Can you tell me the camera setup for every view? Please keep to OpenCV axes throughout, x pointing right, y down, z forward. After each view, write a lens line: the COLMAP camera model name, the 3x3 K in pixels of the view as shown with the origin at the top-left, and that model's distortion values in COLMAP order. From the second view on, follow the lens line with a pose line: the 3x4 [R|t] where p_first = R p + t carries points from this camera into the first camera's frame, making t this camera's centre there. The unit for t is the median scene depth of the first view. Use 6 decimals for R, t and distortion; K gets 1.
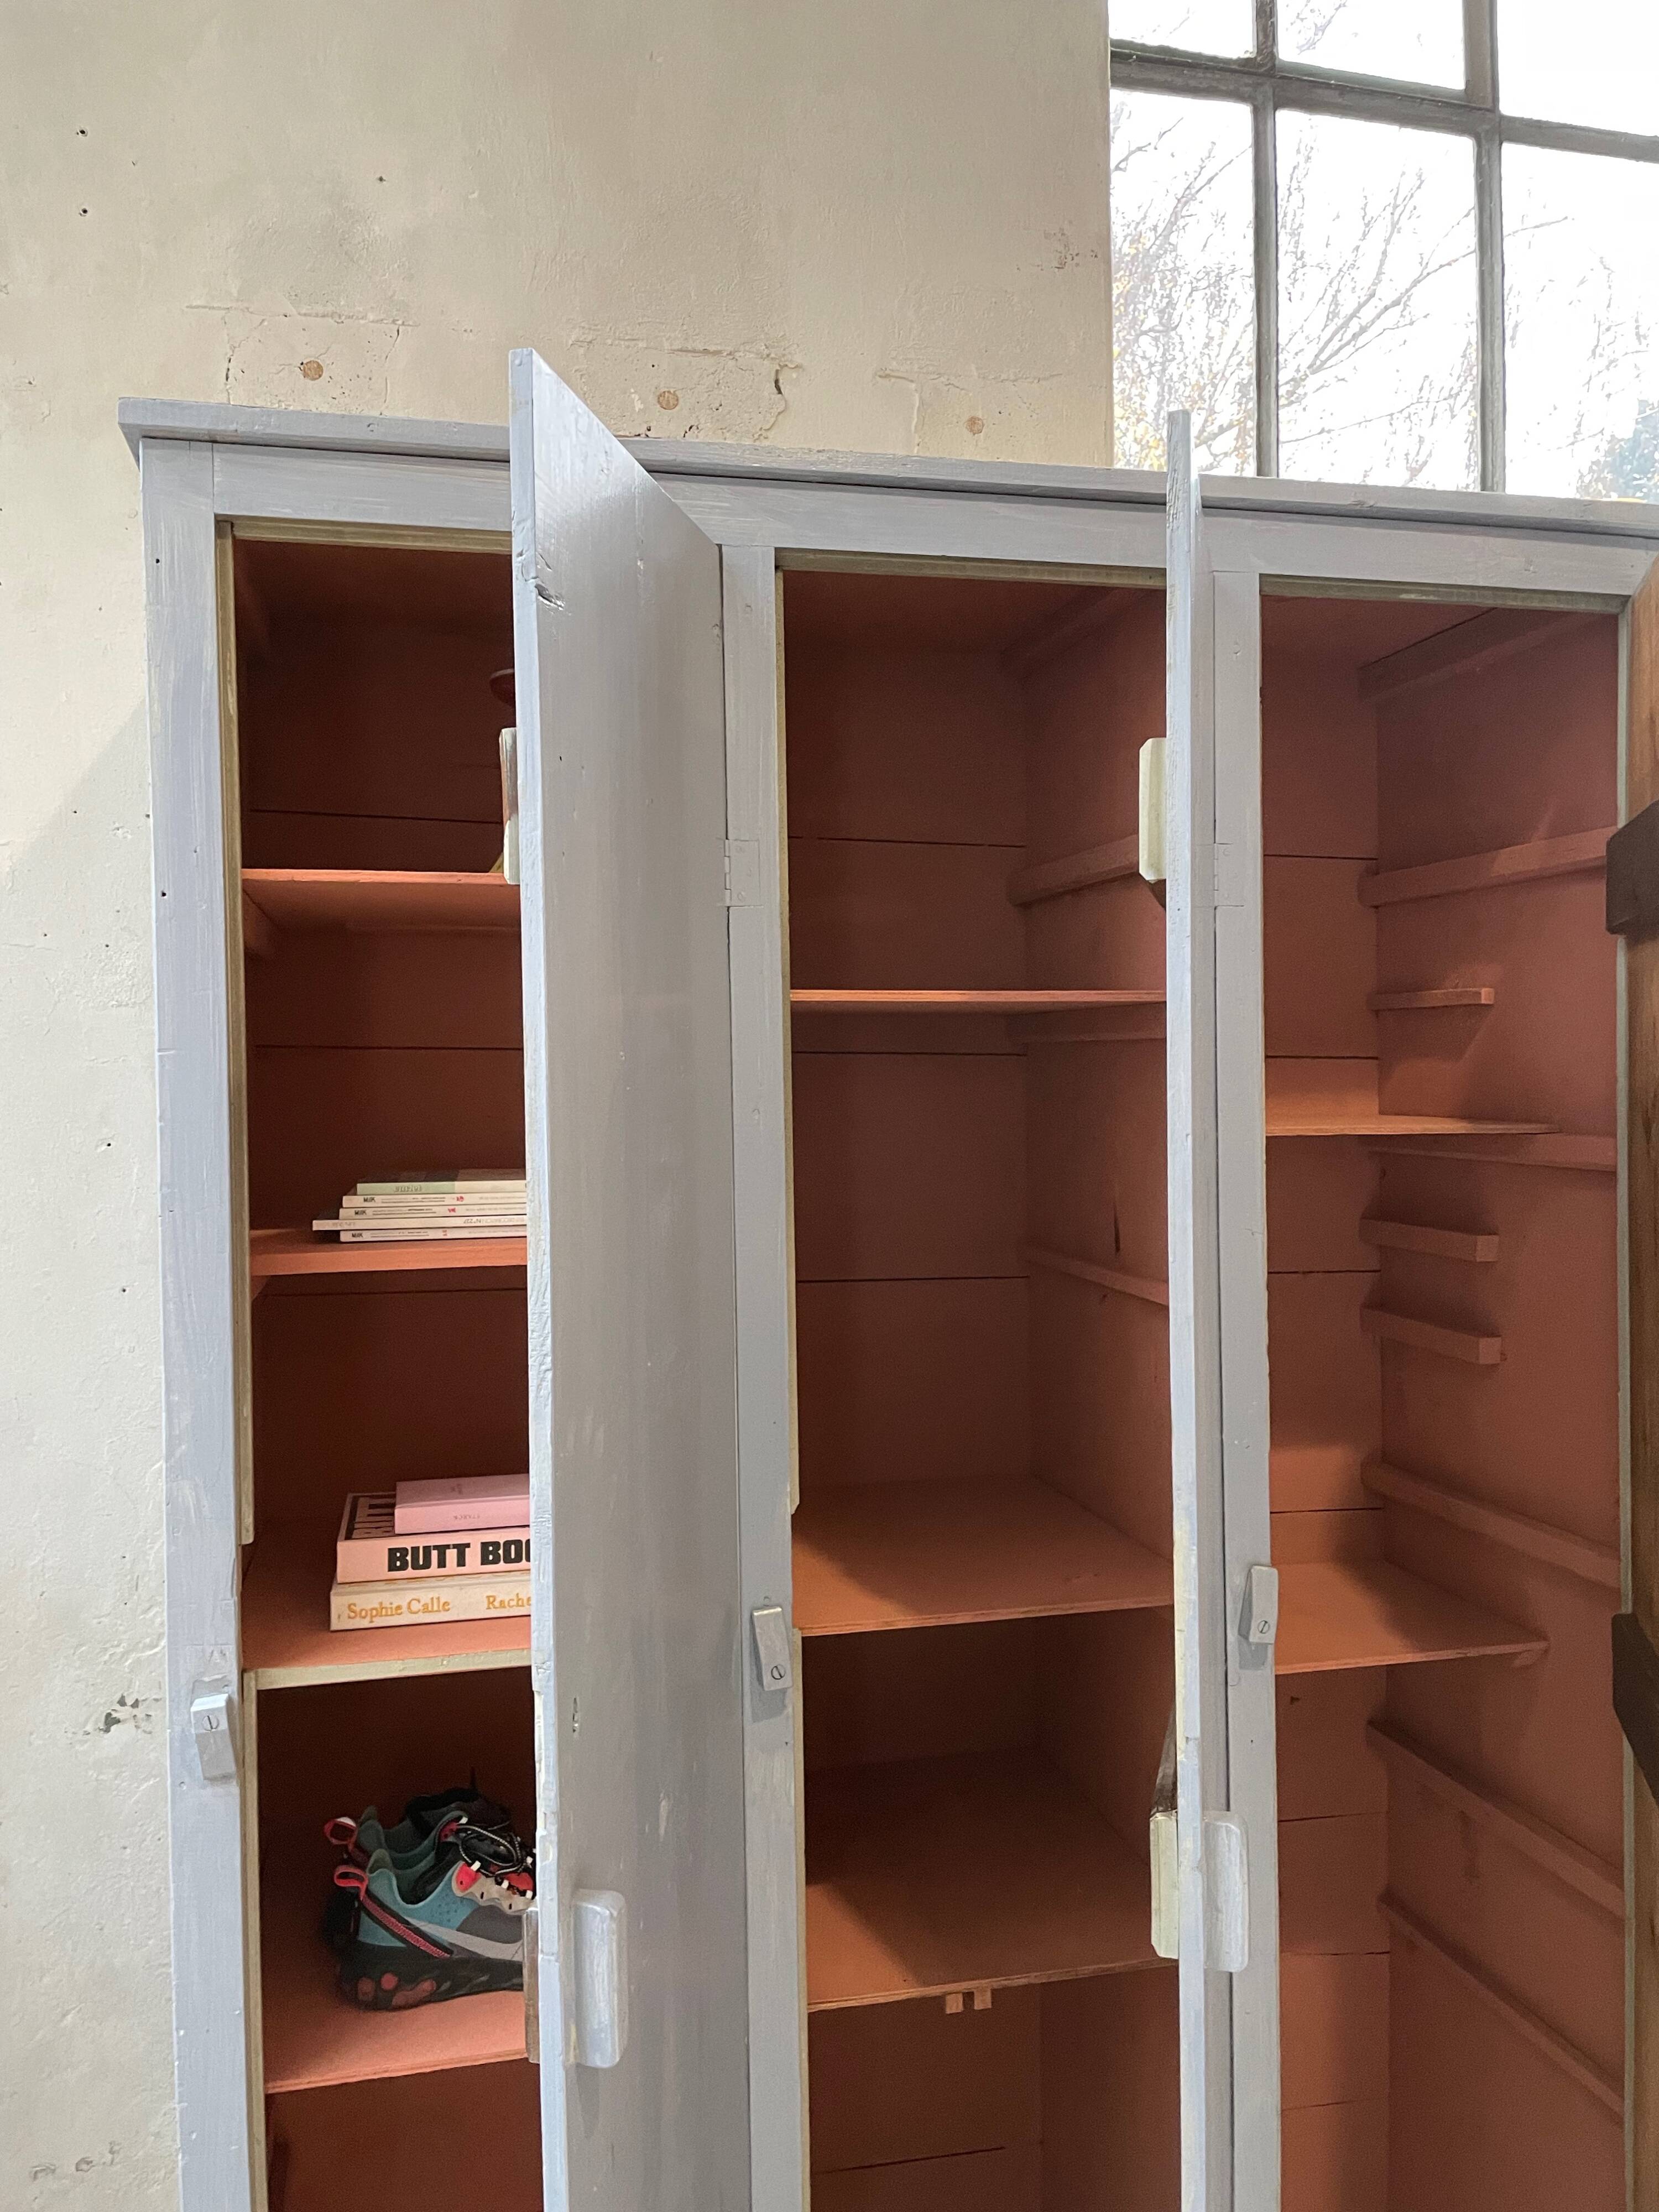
lens RADIAL K [[1673.0, 0, 809.7], [0, 1673.0, 1108.3], [0, 0, 1]] dist [0.083242, -0.112890]
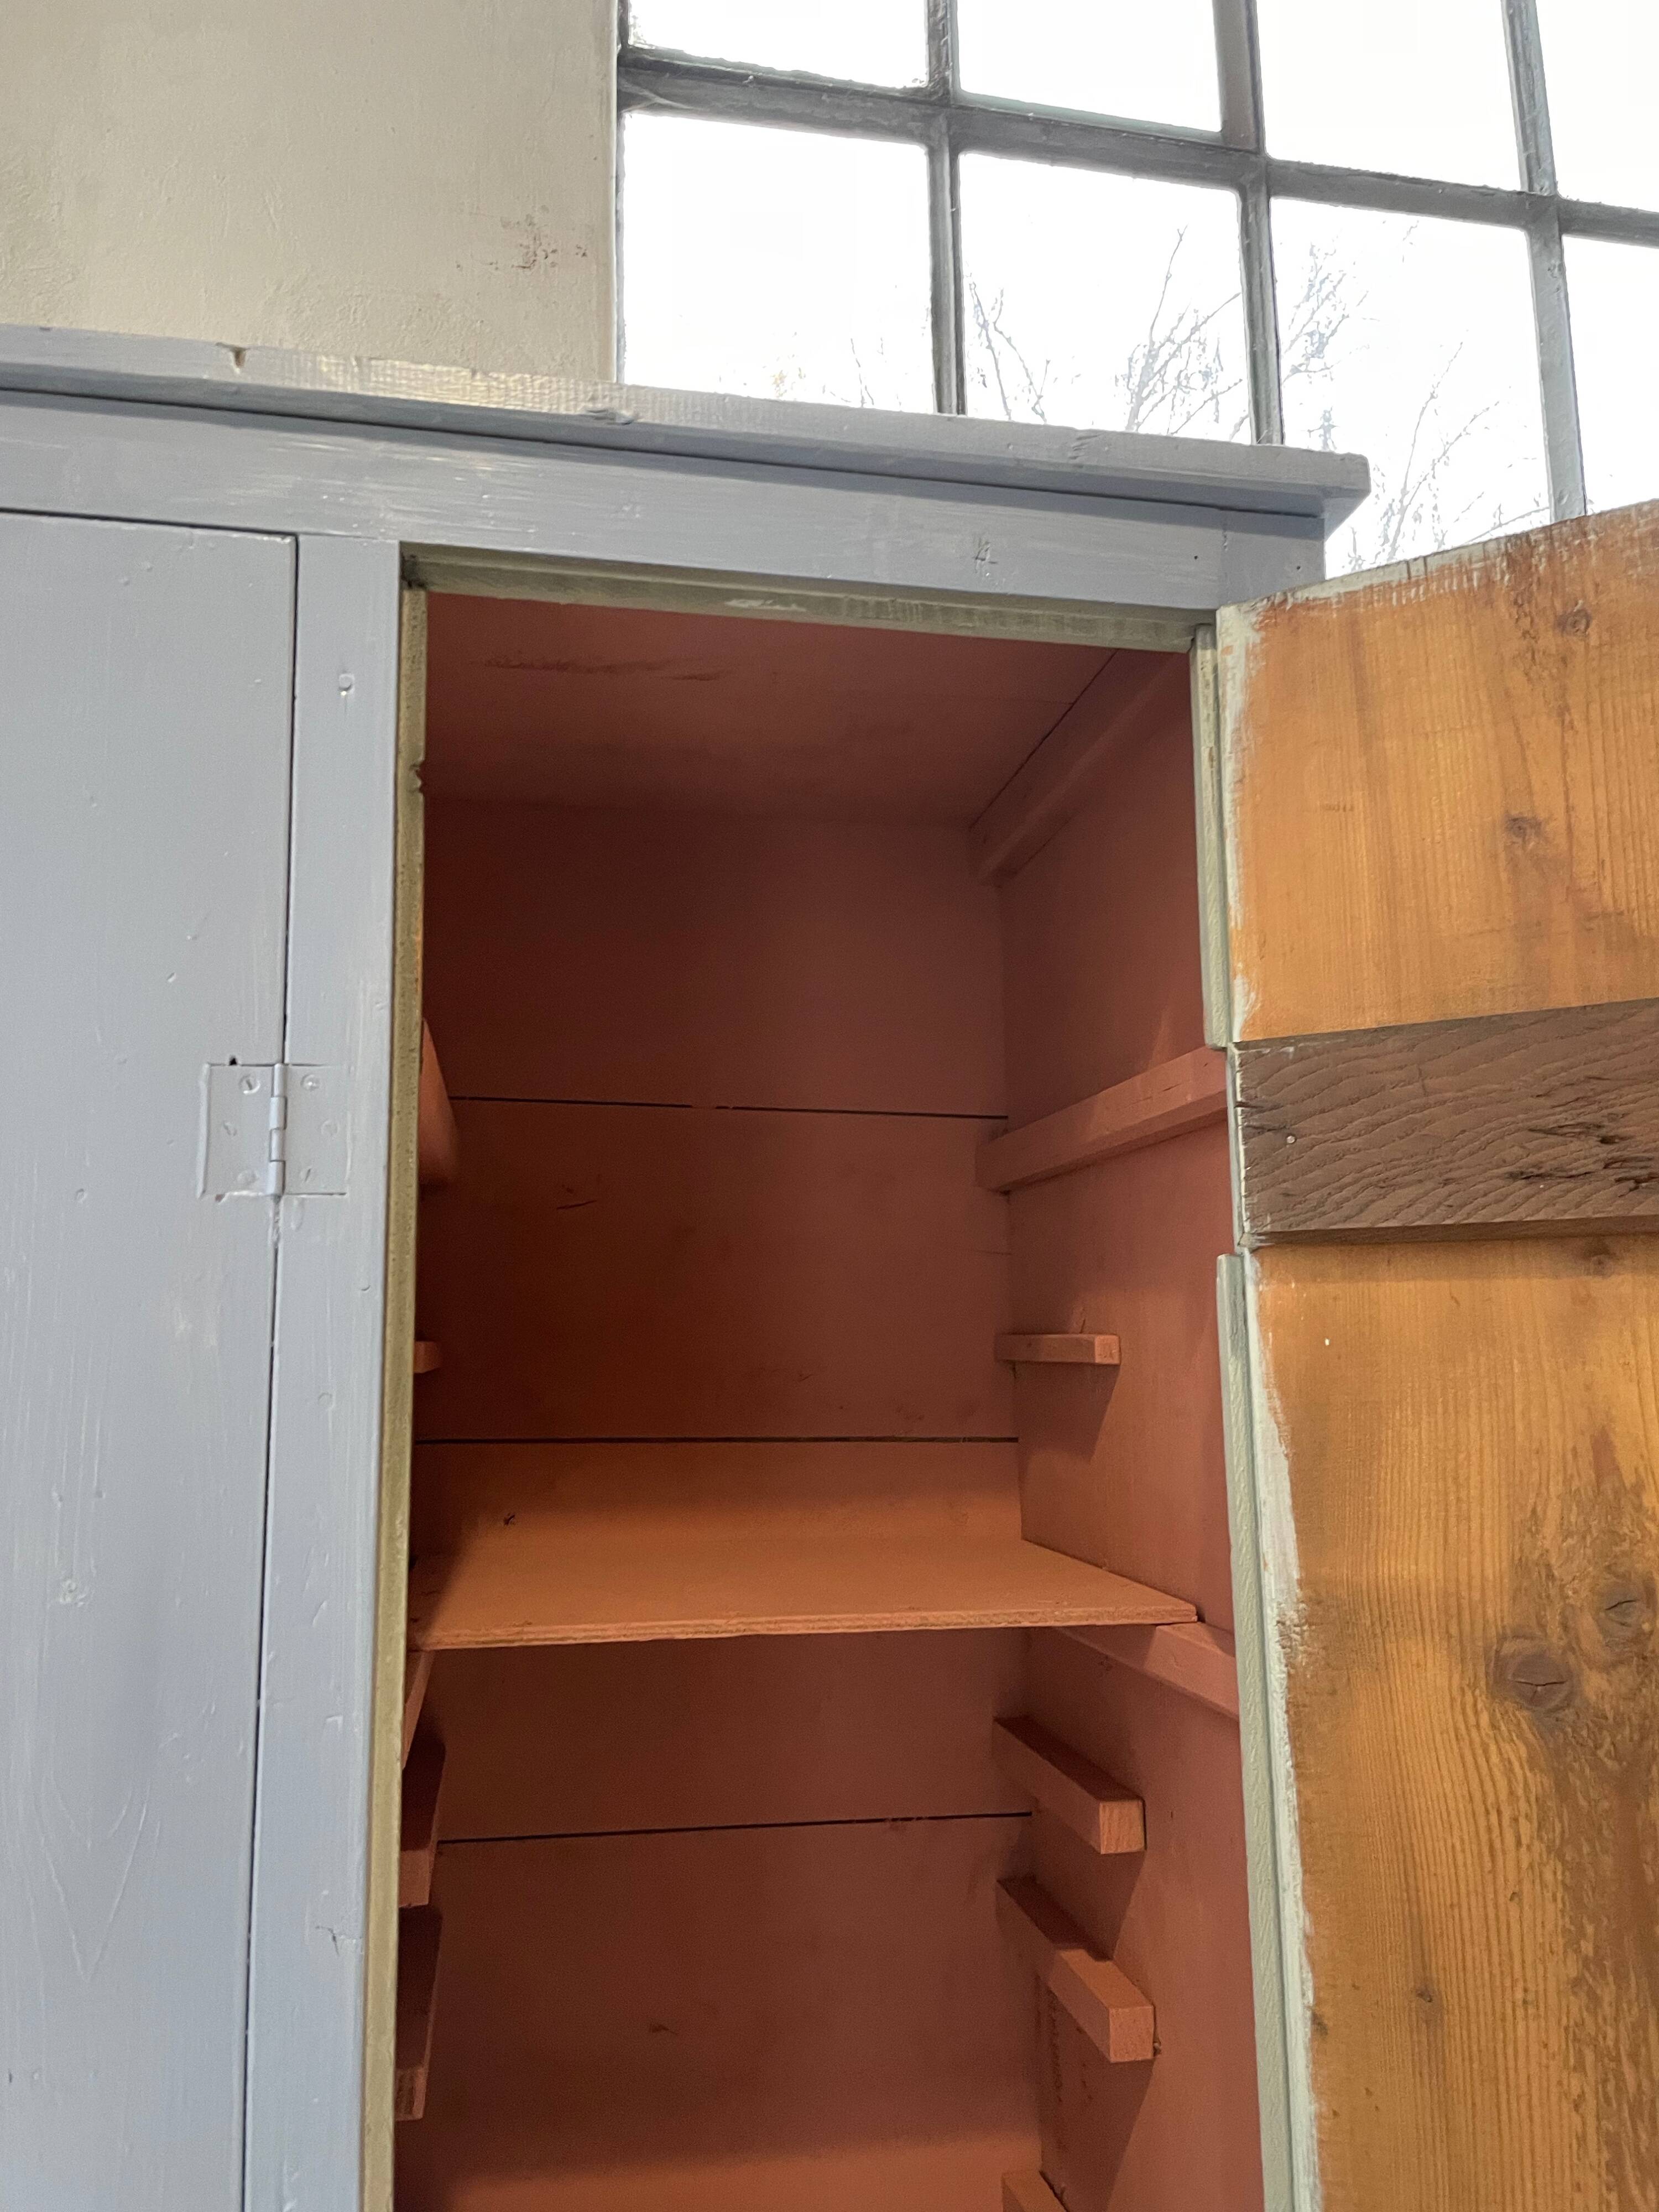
lens RADIAL K [[1673.0, 0, 845.8], [0, 1673.0, 1109.5], [0, 0, 1]] dist [0.083242, -0.112890]
pose [[0.999496, -0.005067, -0.031338, 0.395290], [-0.000179, 0.986262, -0.165188, -0.063123], [0.031745, 0.165110, 0.985764, 0.514140]]
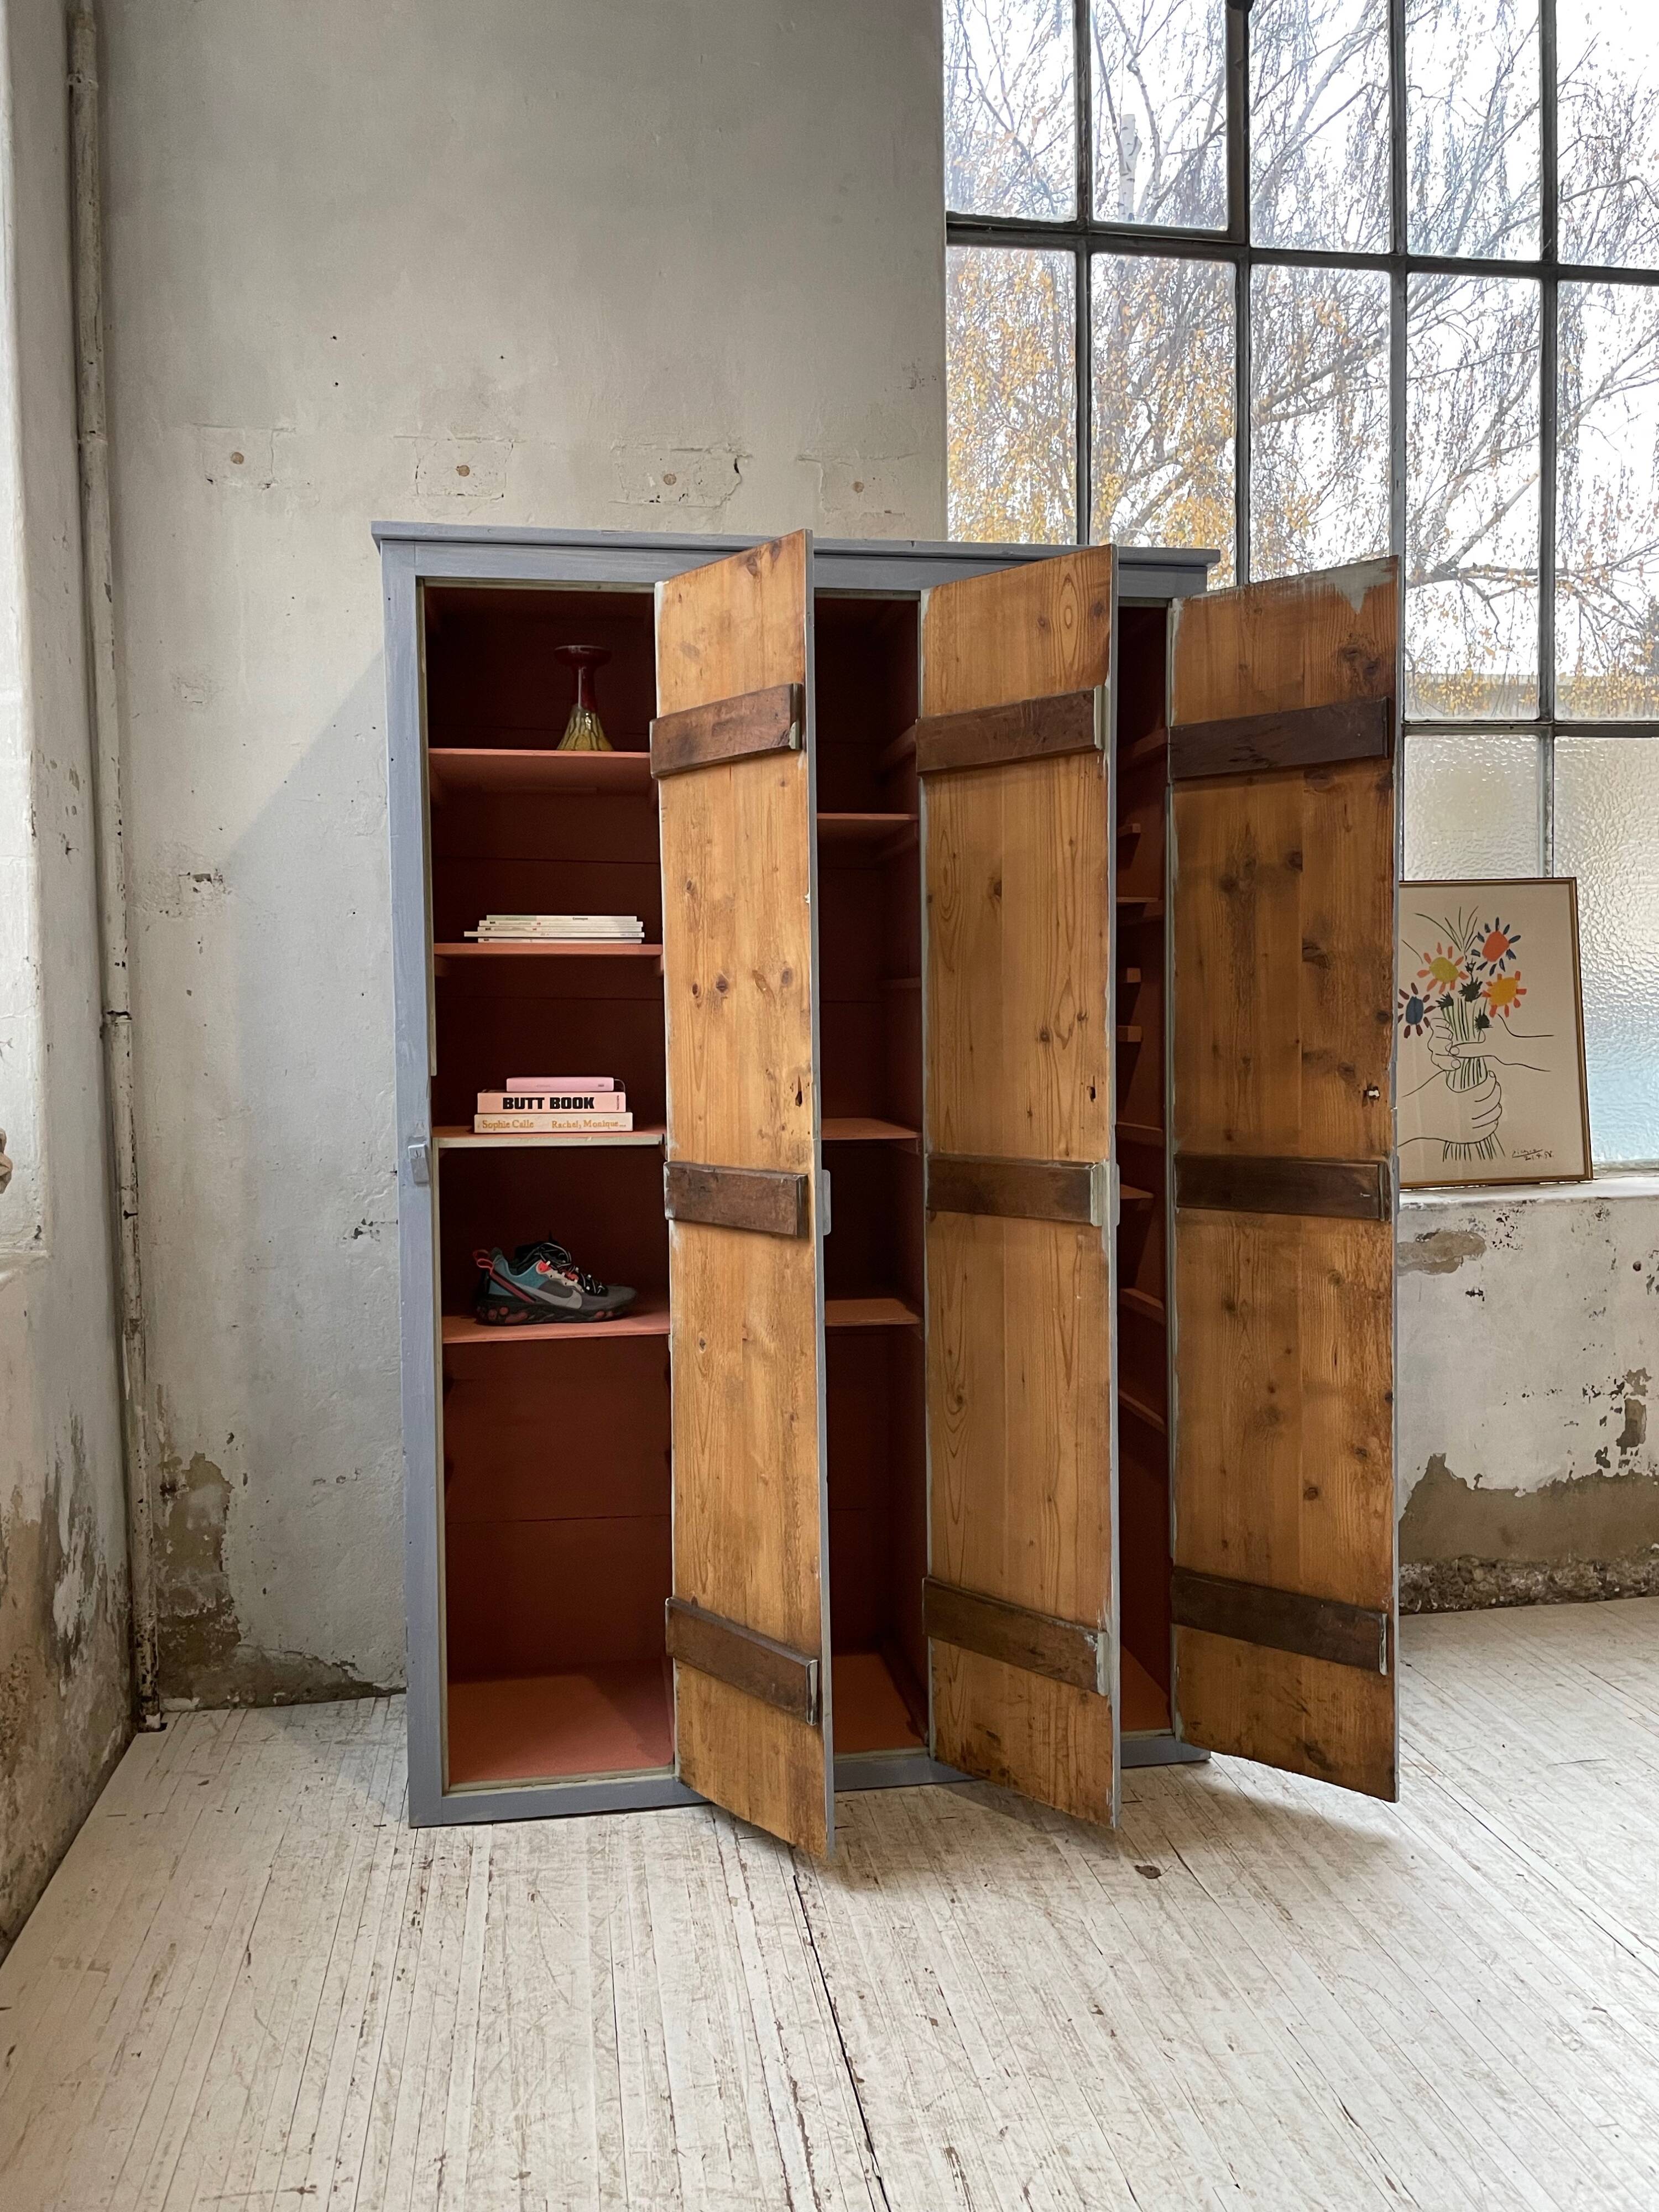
lens RADIAL K [[1673.0, 0, 840.9], [0, 1673.0, 1095.7], [0, 0, 1]] dist [0.083242, -0.112890]
pose [[0.997187, 0.007239, -0.074604, 0.274652], [-0.004998, 0.999532, 0.030184, 0.185578], [0.074788, -0.029726, 0.996756, -0.874129]]
